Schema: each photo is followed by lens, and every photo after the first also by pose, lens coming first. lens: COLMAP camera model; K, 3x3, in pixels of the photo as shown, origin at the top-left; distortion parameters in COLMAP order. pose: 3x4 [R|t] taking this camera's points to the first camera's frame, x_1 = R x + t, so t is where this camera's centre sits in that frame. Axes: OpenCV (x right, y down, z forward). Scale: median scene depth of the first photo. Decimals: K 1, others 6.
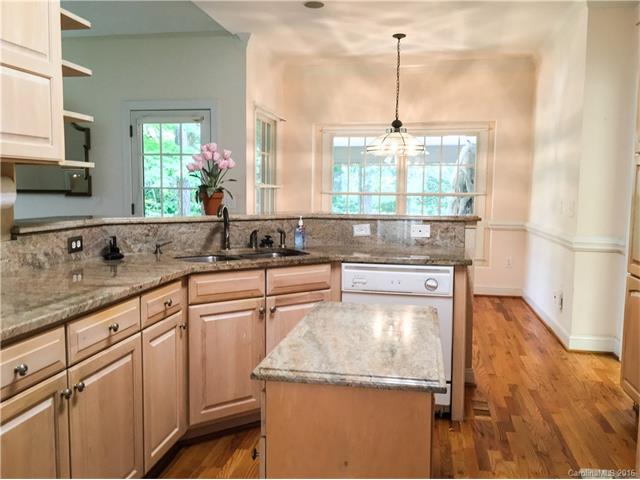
lens RADIAL K [[545.0, 0, 320.0], [0, 545.0, 240.0], [0, 0, 1]] dist [0.067538, -0.002172]
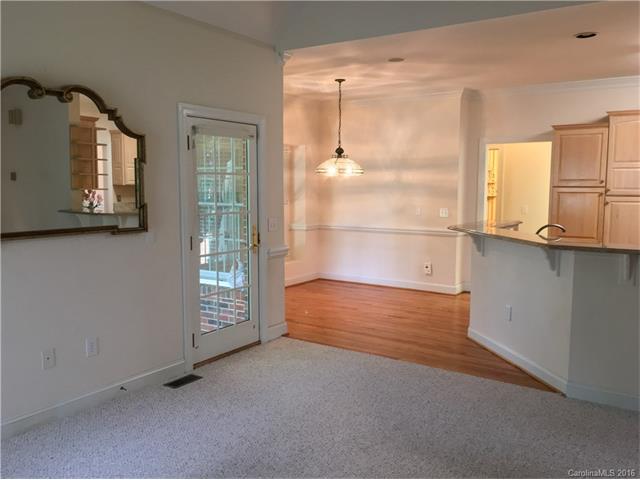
lens RADIAL K [[562.4, 0, 320.0], [0, 562.4, 240.0], [0, 0, 1]] dist [0.004993, -0.007702]
pose [[0.389130, -0.099126, 0.915834, -1.046486], [0.088914, 0.993593, 0.069764, -0.105059], [-0.916882, 0.054283, 0.395451, 0.549160]]
